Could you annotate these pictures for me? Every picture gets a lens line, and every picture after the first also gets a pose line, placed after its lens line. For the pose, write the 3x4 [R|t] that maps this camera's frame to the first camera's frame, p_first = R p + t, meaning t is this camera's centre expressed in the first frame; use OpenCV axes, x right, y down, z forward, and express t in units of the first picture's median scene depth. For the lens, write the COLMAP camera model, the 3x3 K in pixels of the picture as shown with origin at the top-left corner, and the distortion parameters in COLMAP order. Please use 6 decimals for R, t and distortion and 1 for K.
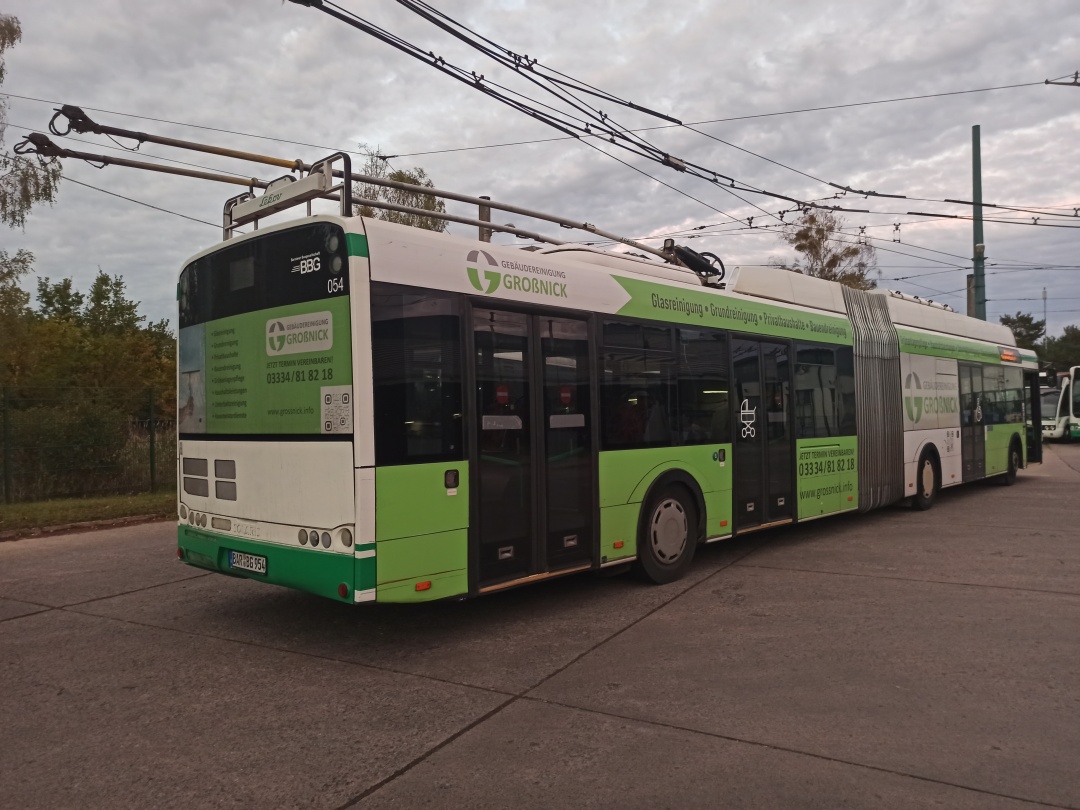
lens RADIAL K [[803.8, 0, 549.4], [0, 803.8, 404.5], [0, 0, 1]] dist [0.040666, 0.003896]
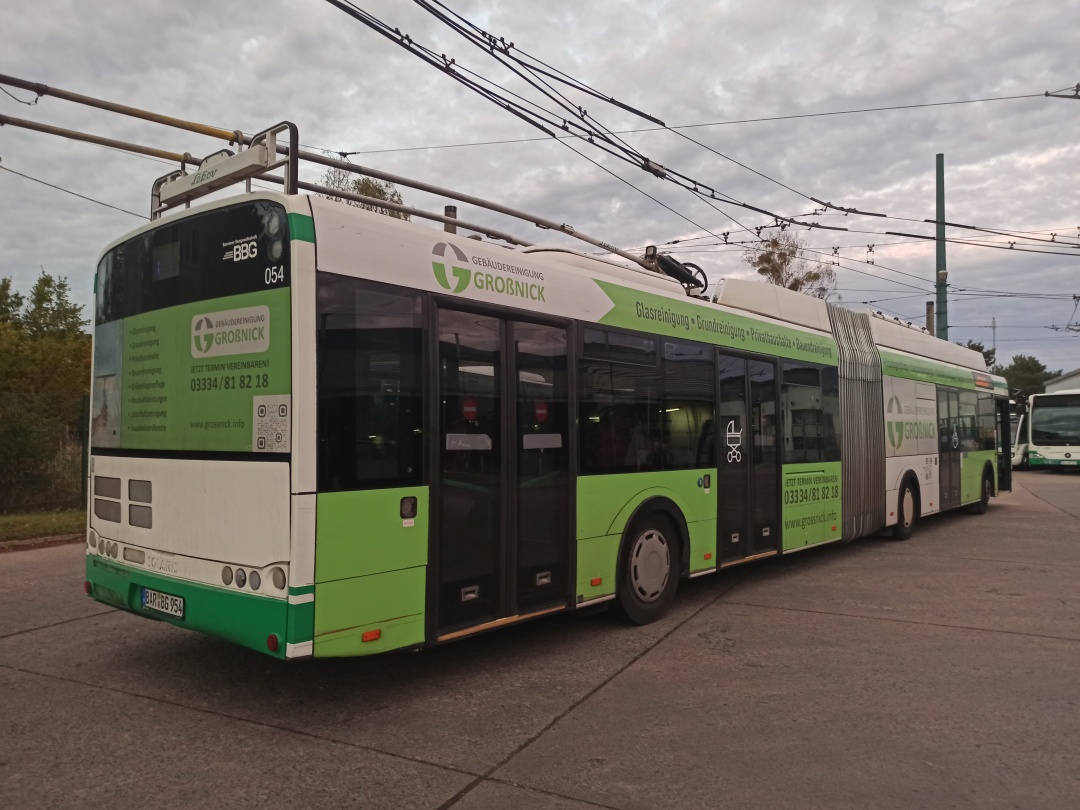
lens RADIAL K [[800.4, 0, 540.0], [0, 800.4, 405.0], [0, 0, 1]] dist [0.043166, -0.009648]
pose [[0.999076, 0.021147, 0.037420, -0.014183], [-0.020367, 0.999570, -0.021101, -0.000812], [-0.037850, 0.020320, 0.999077, 0.123369]]
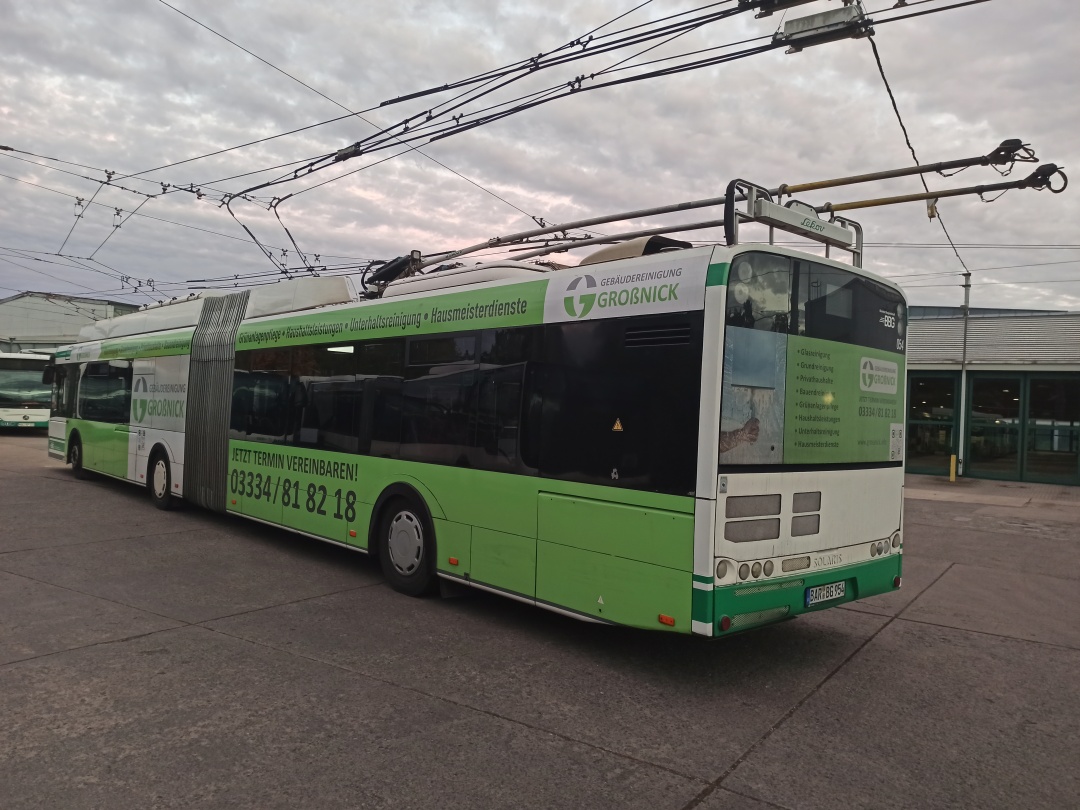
lens RADIAL K [[837.8, 0, 543.3], [0, 837.8, 412.1], [0, 0, 1]] dist [0.040142, -0.000388]
pose [[0.078199, 0.025670, 0.996607, -1.264937], [-0.052086, 0.998408, -0.021630, 0.012653], [-0.995576, -0.050218, 0.079411, 1.124658]]
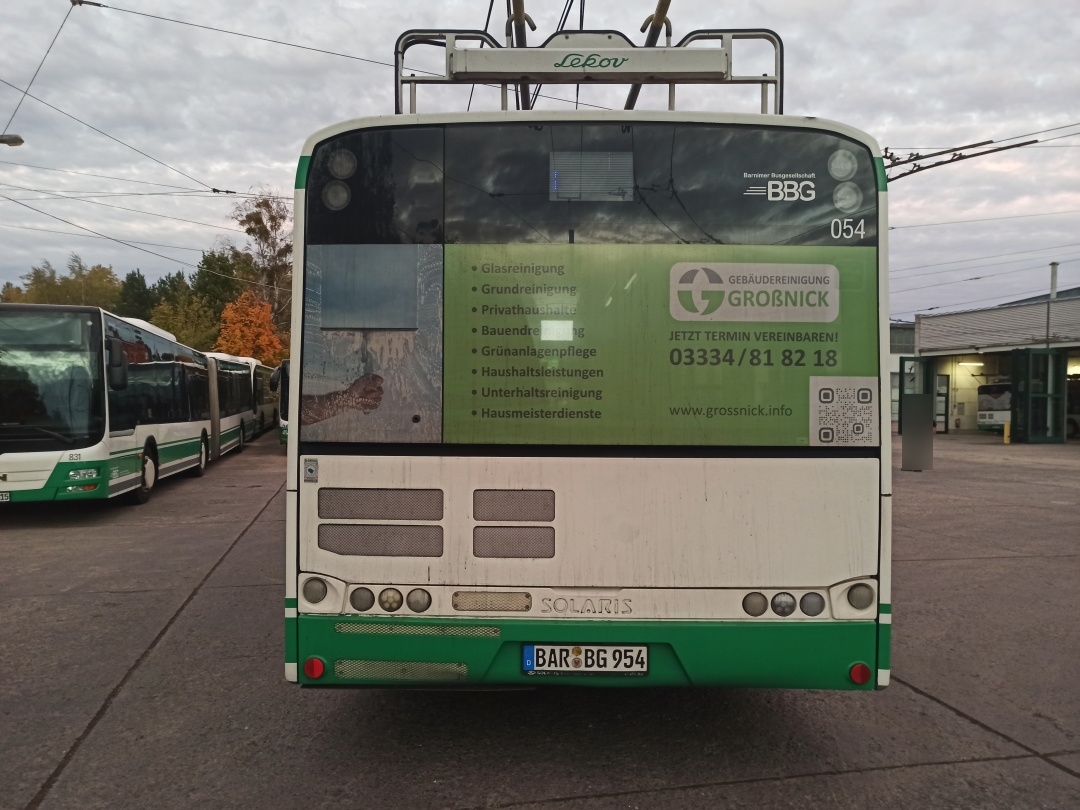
lens RADIAL K [[810.9, 0, 523.6], [0, 810.9, 407.4], [0, 0, 1]] dist [0.060318, -0.050203]
pose [[0.739400, 0.020131, 0.672965, -0.722419], [-0.030160, 0.999540, 0.003237, 0.006971], [-0.672590, -0.022691, 0.739667, 0.519437]]
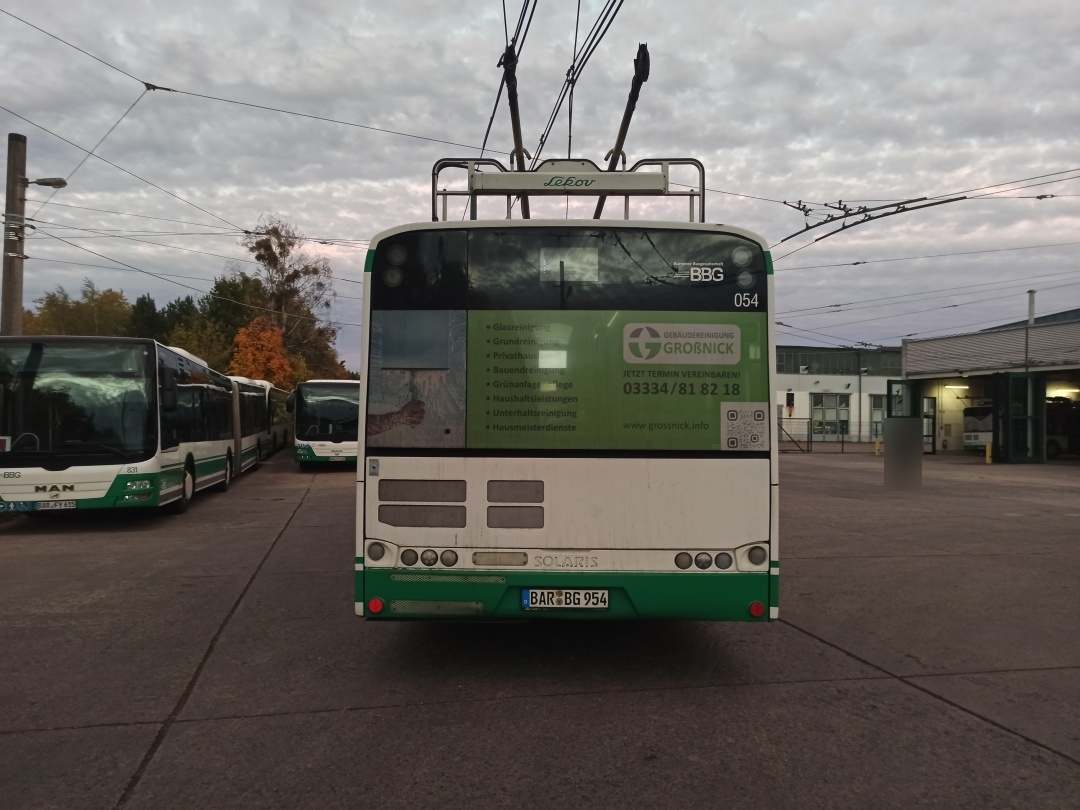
lens RADIAL K [[810.9, 0, 523.6], [0, 810.9, 407.4], [0, 0, 1]] dist [0.060318, -0.050203]
pose [[0.742480, 0.038596, 0.668756, -0.876451], [-0.031209, 0.999248, -0.023020, 0.011330], [-0.669141, -0.003779, 0.743126, 0.342694]]
